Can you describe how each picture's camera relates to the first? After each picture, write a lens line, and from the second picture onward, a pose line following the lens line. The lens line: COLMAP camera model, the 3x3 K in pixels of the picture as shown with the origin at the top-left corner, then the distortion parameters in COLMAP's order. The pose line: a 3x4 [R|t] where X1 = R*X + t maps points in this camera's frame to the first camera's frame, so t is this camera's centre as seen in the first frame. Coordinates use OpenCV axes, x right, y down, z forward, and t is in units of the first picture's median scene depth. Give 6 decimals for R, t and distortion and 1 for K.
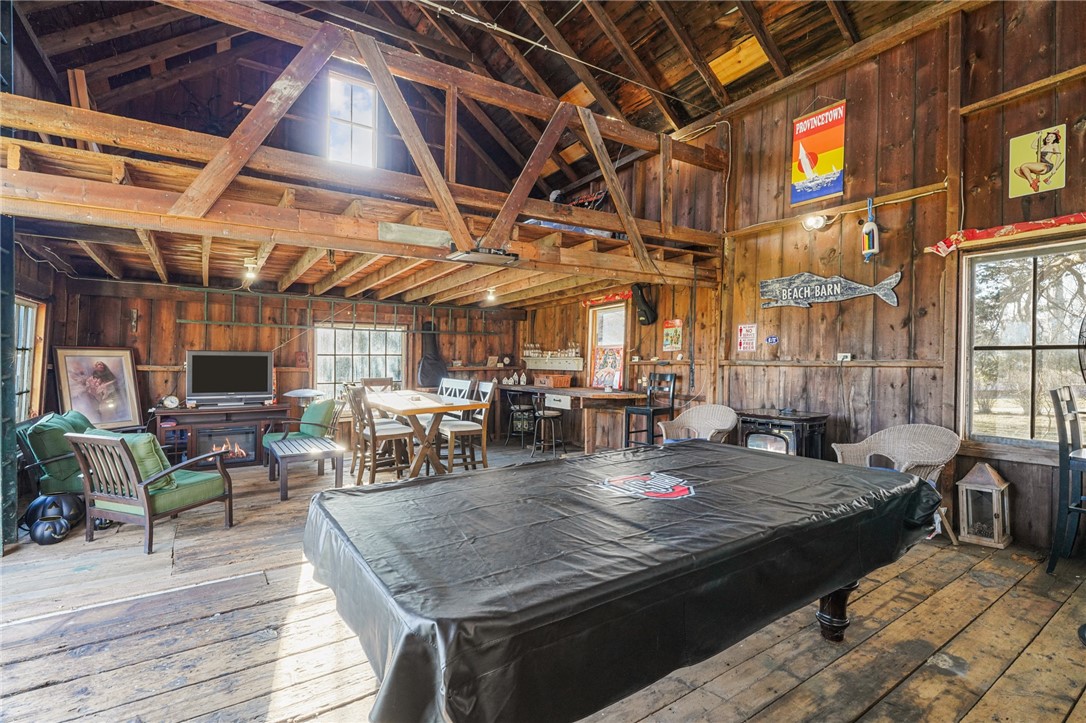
lens RADIAL K [[502.7, 0, 540.2], [0, 502.7, 359.8], [0, 0, 1]] dist [0.000552, -0.000776]
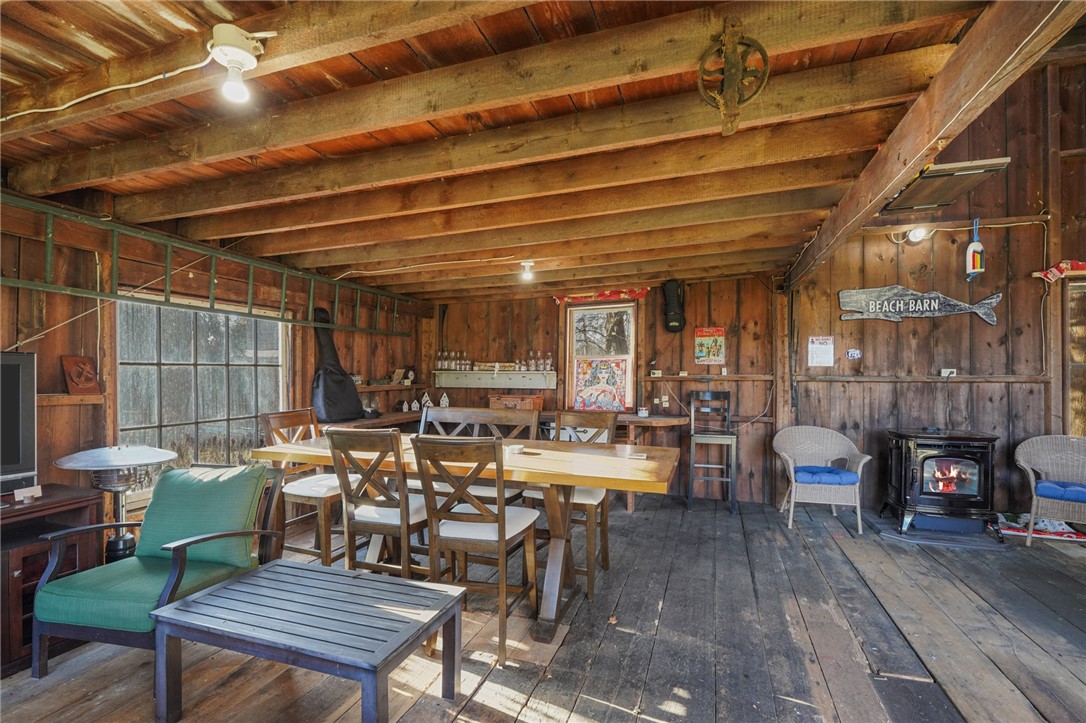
lens RADIAL K [[502.7, 0, 541.8], [0, 502.7, 379.4], [0, 0, 1]] dist [0.000552, -0.000776]
pose [[0.794757, -0.006290, 0.606895, -0.591670], [-0.001344, 0.999926, 0.012124, -0.002692], [-0.606926, -0.010452, 0.794690, 0.622872]]
